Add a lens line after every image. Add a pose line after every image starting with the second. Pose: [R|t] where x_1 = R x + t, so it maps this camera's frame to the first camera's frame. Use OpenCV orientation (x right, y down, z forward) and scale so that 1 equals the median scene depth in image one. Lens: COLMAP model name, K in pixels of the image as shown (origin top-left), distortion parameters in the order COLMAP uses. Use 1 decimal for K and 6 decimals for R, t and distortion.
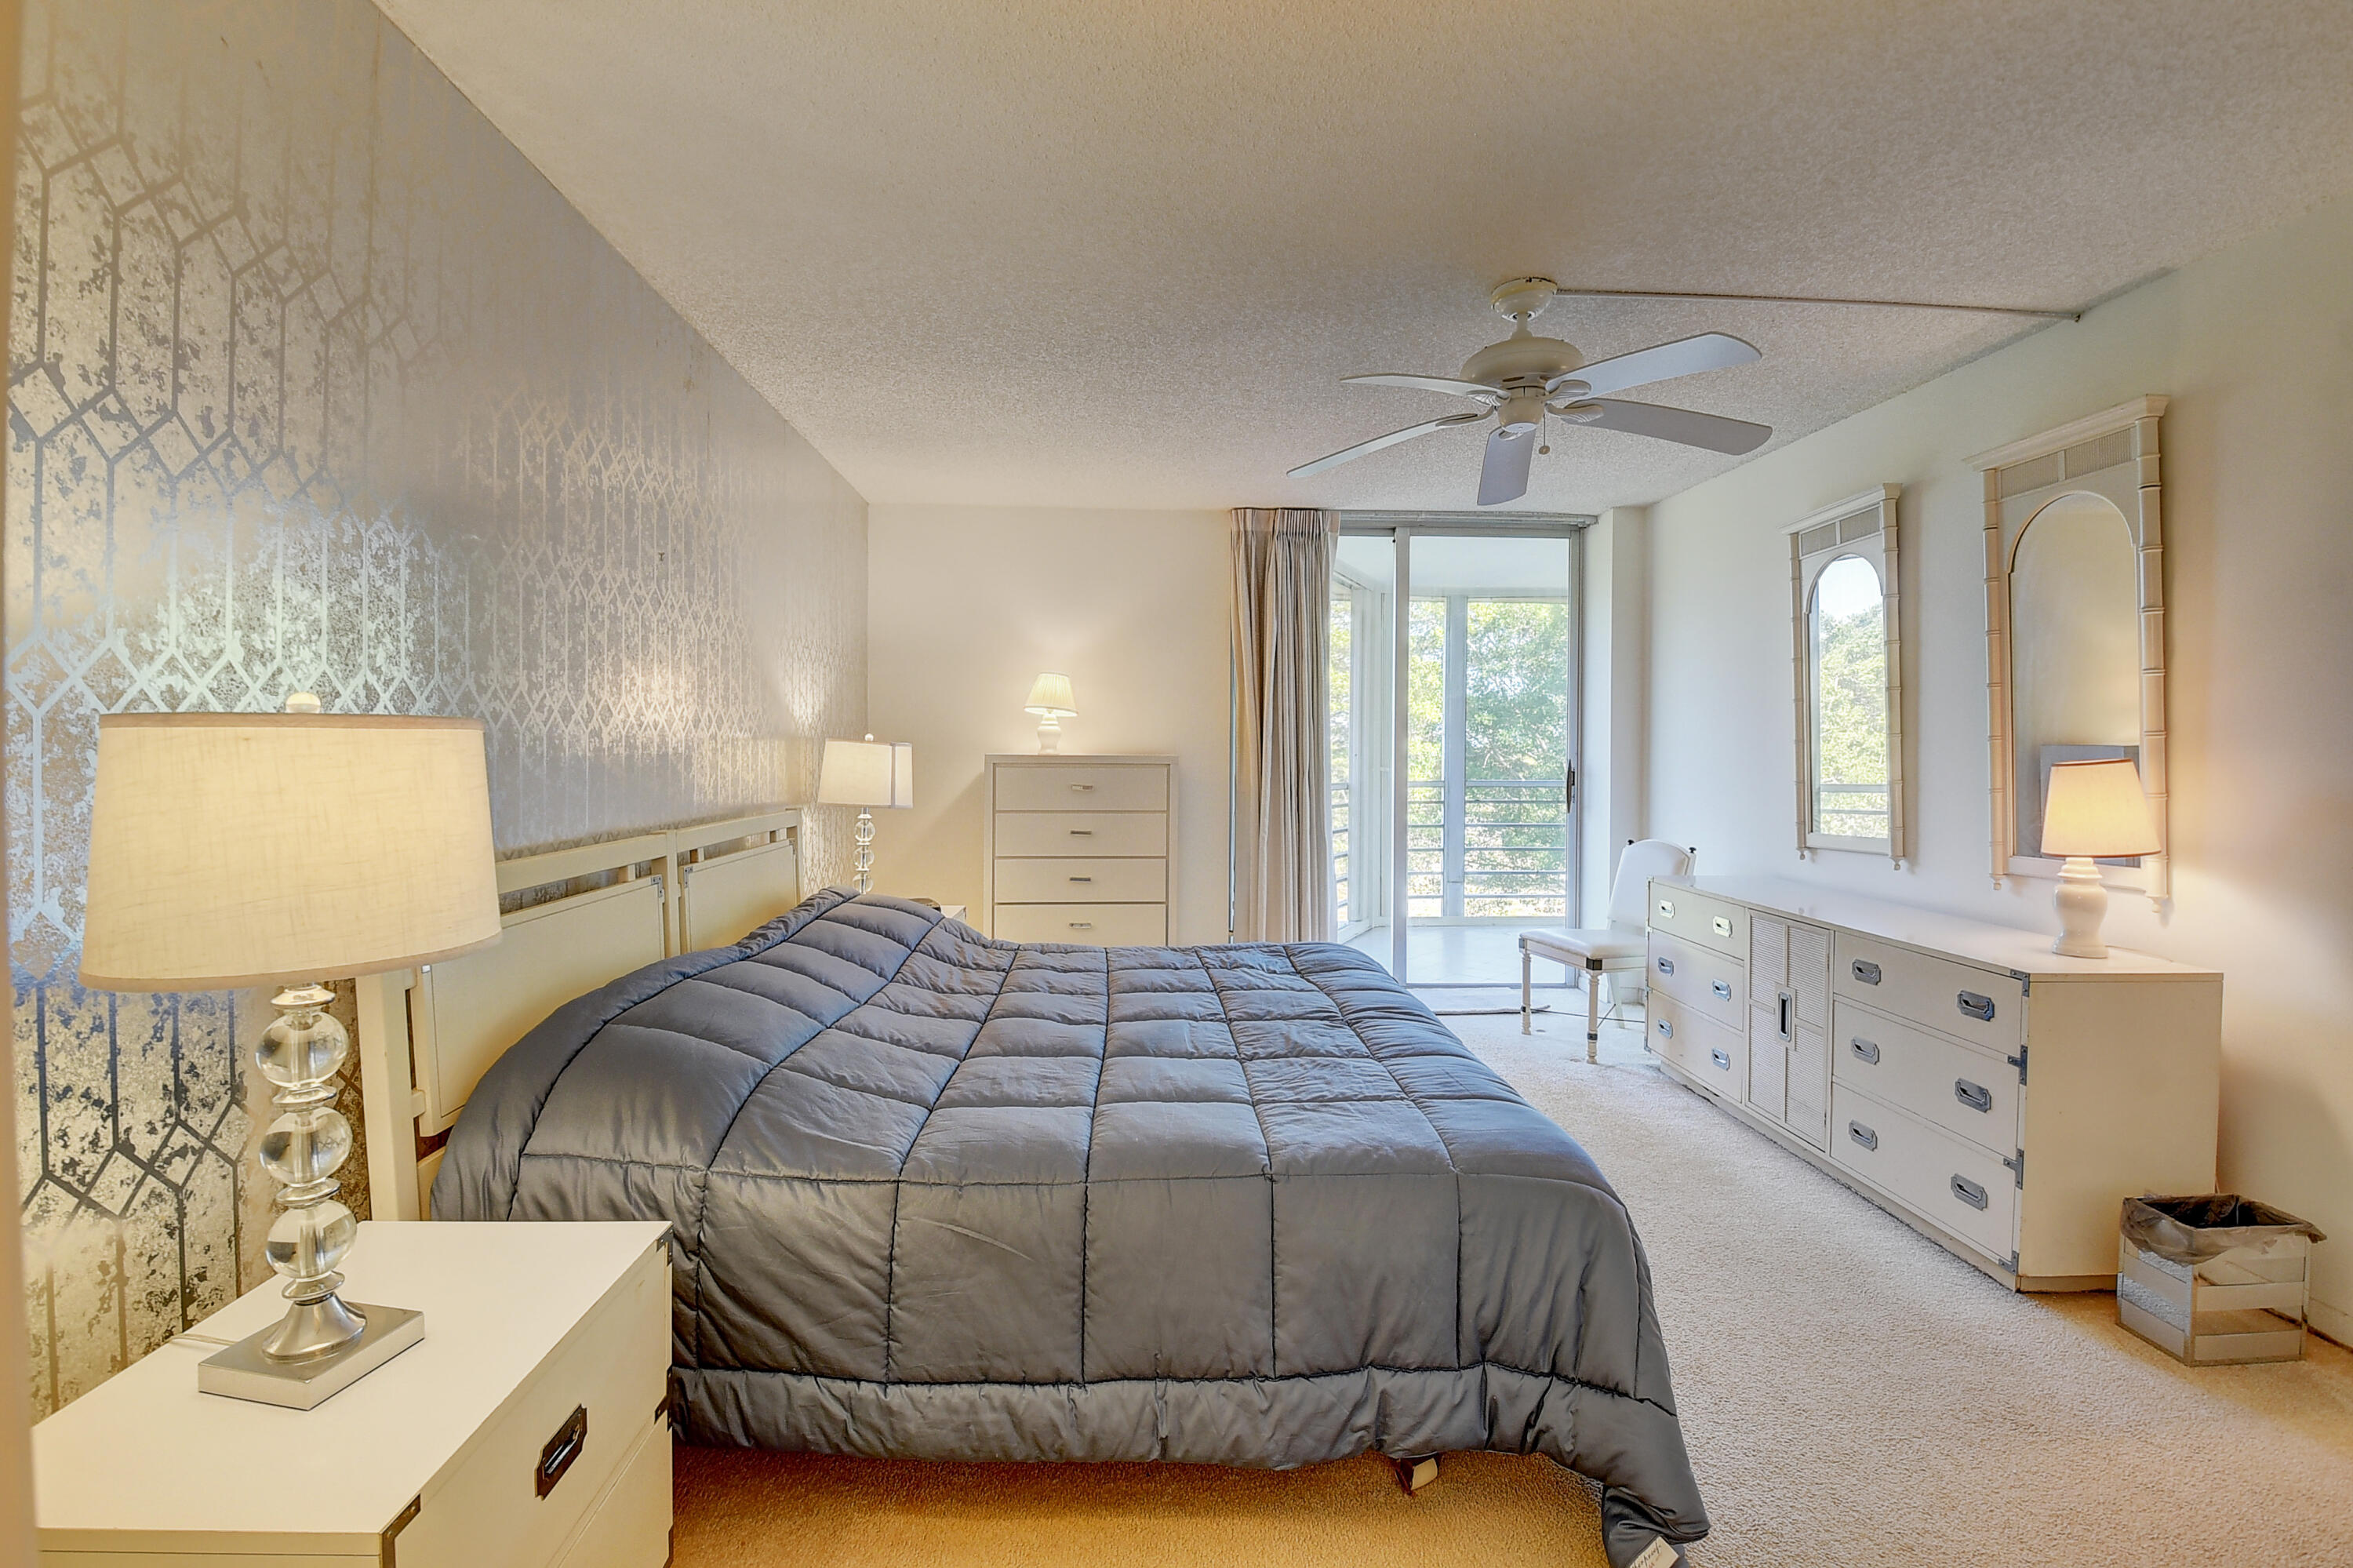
lens RADIAL K [[1043.6, 0, 1170.3], [0, 1043.6, 763.7], [0, 0, 1]] dist [0.008159, -0.017193]
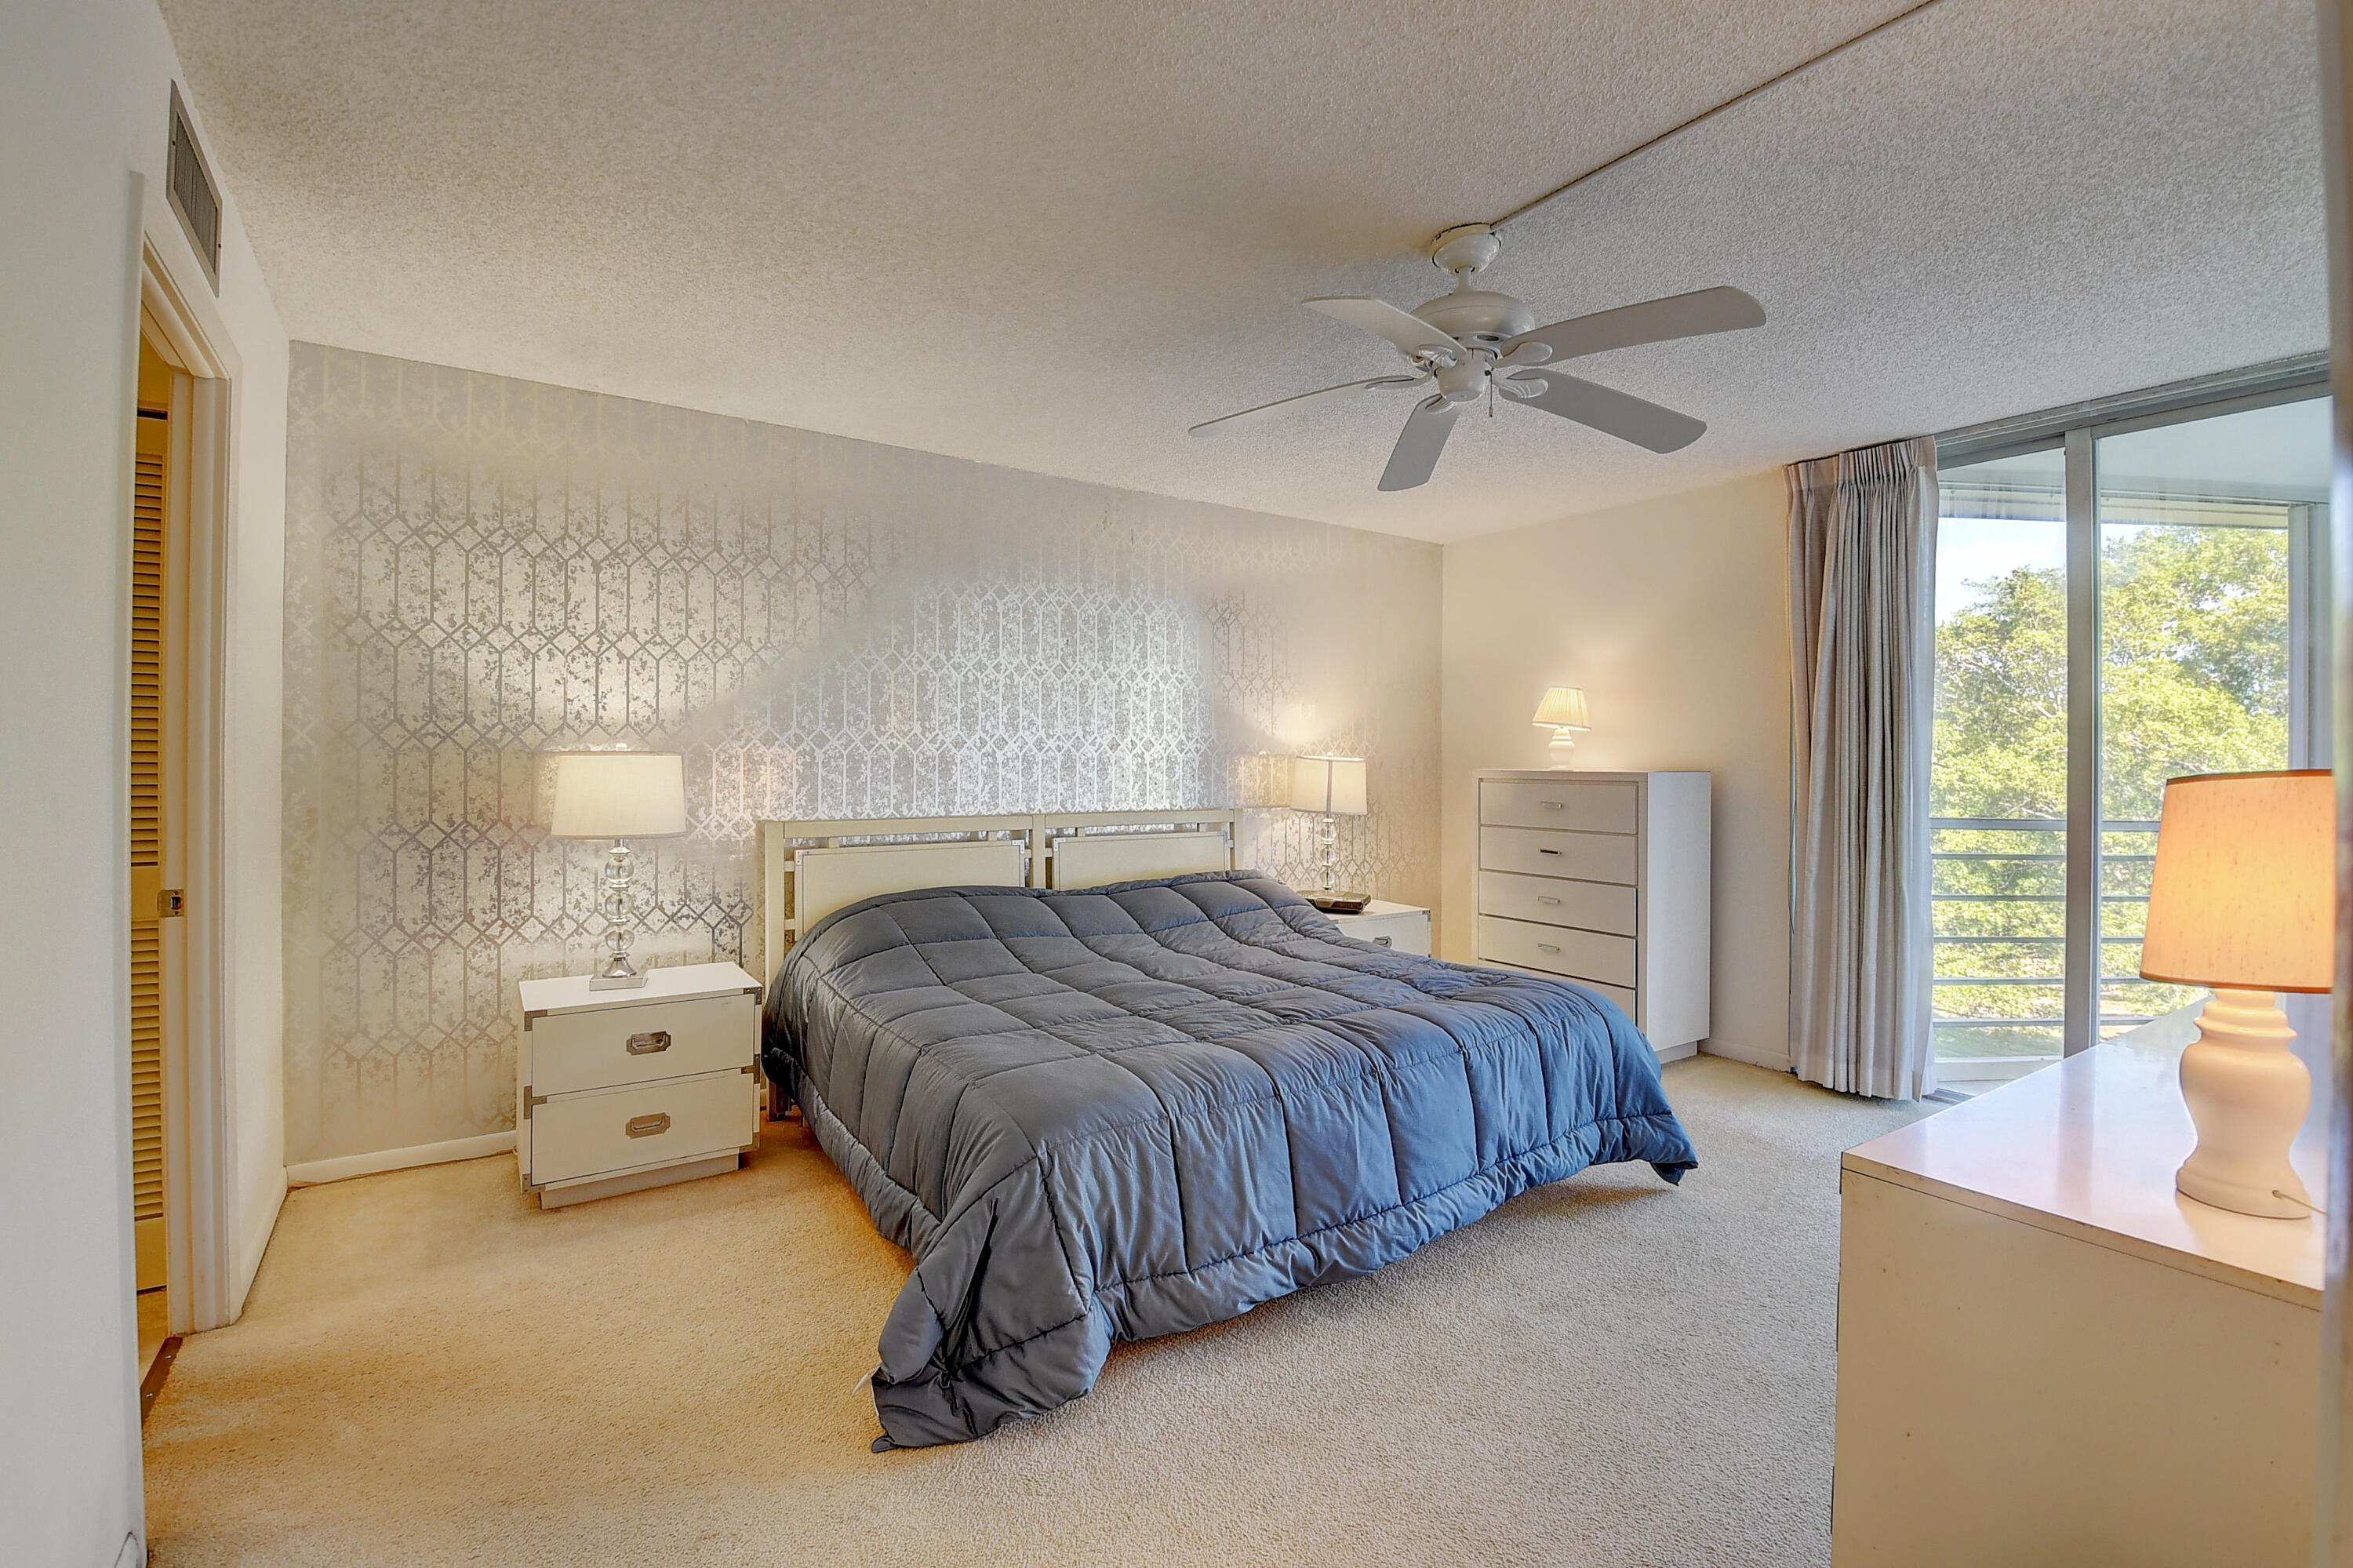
lens RADIAL K [[1043.6, 0, 1170.3], [0, 1043.6, 763.7], [0, 0, 1]] dist [0.008159, -0.017193]
pose [[0.512611, -0.005660, -0.858602, 1.802145], [-0.011802, 0.999837, -0.013637, 0.008785], [0.858540, 0.017124, 0.512461, 0.634580]]
